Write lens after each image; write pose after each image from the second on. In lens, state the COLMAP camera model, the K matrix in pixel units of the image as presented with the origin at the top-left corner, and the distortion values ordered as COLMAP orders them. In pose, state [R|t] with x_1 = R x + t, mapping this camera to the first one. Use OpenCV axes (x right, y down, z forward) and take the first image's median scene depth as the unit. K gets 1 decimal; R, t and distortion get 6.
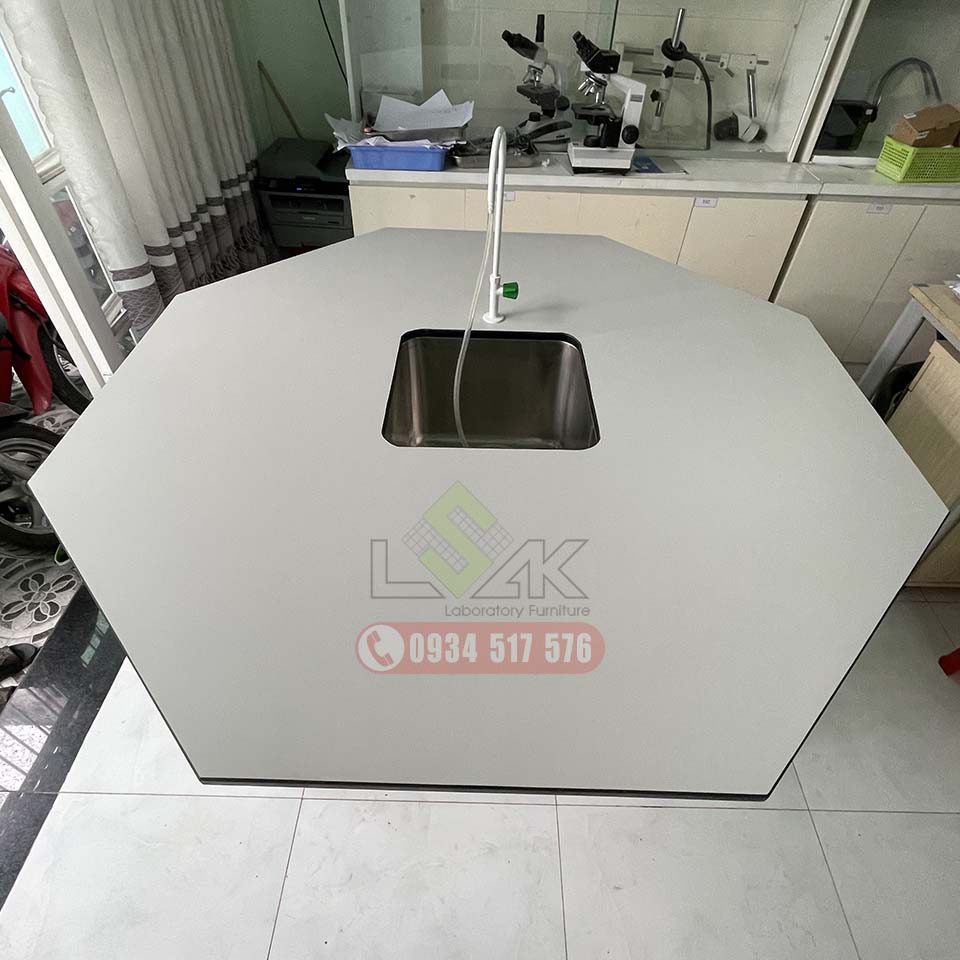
lens RADIAL K [[589.5, 0, 480.0], [0, 589.5, 480.0], [0, 0, 1]] dist [0.000406, 0.002355]
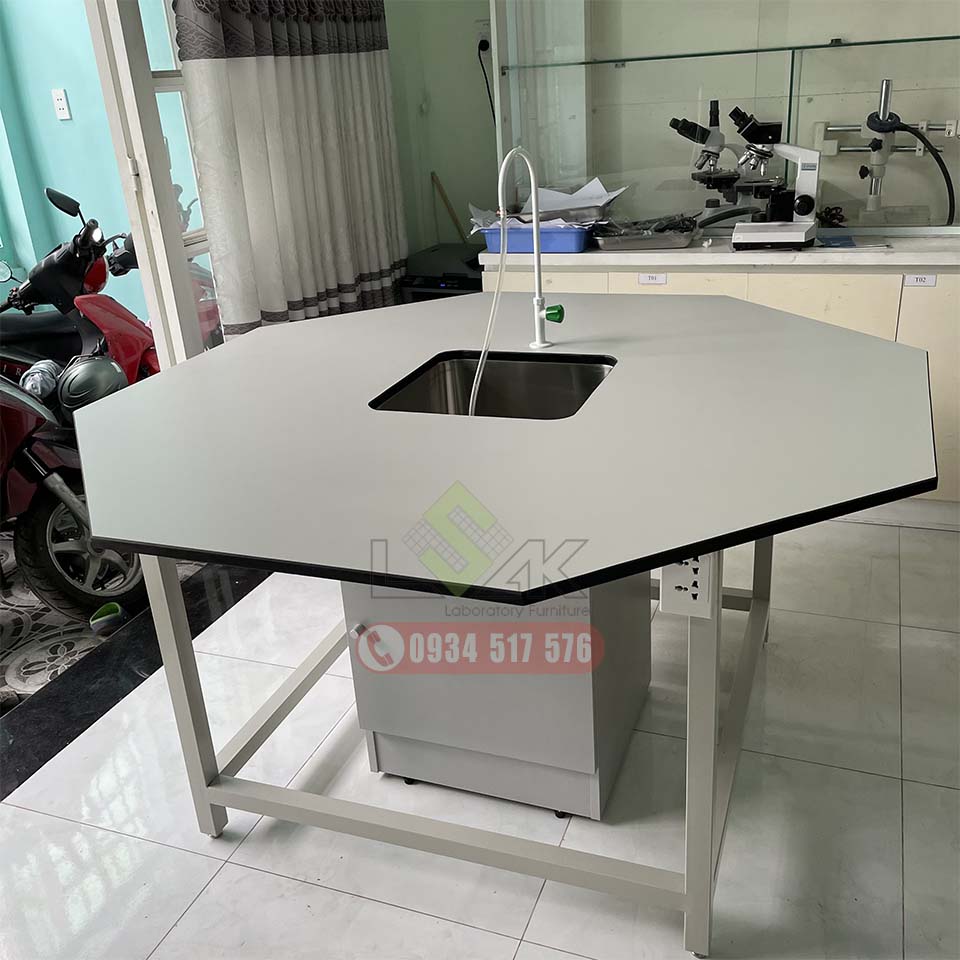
lens RADIAL K [[969.1, 0, 475.3], [0, 969.1, 469.1], [0, 0, 1]] dist [0.106011, -0.144156]
pose [[0.932680, 0.052847, -0.356813, 0.327511], [-0.182820, 0.921996, -0.341321, 0.303589], [0.310942, 0.383576, 0.869589, -0.197234]]
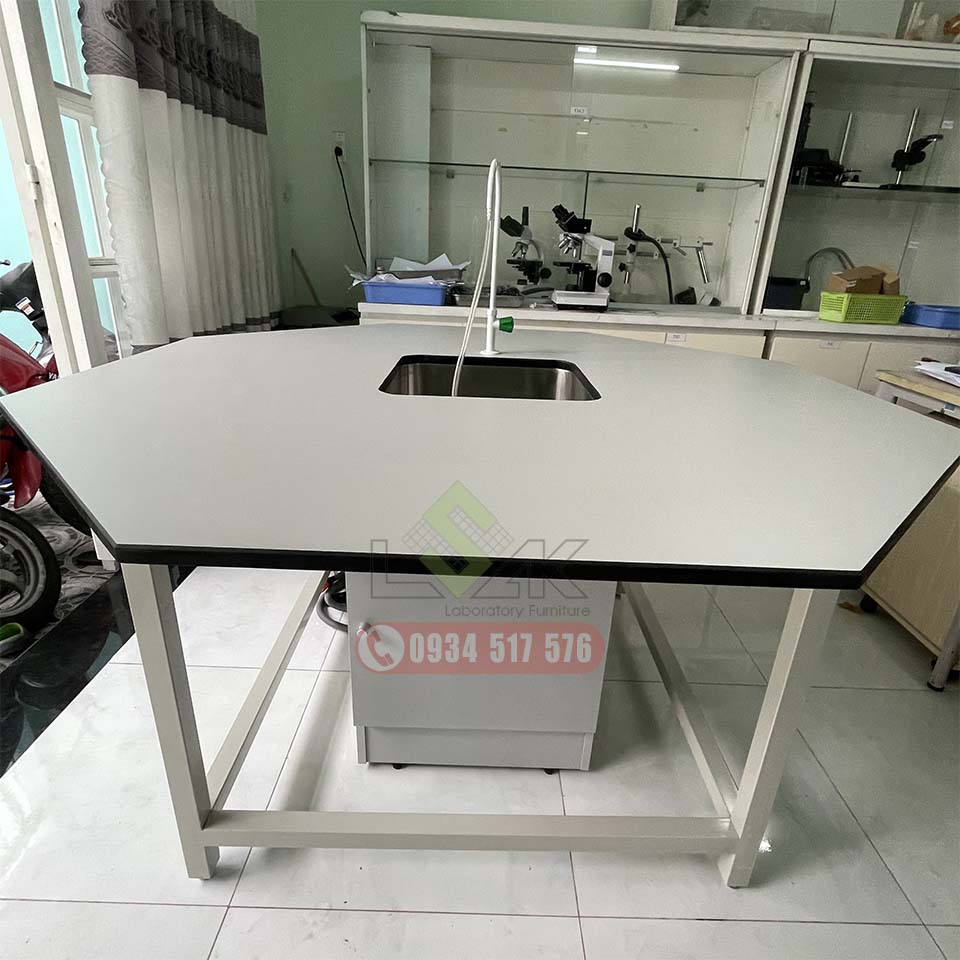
lens RADIAL K [[589.5, 0, 480.0], [0, 589.5, 480.0], [0, 0, 1]] dist [0.000406, 0.002355]
pose [[0.999837, 0.009968, 0.015057, -0.006248], [-0.003214, 0.918750, -0.394826, 0.235585], [-0.017769, 0.394713, 0.918632, 0.083528]]
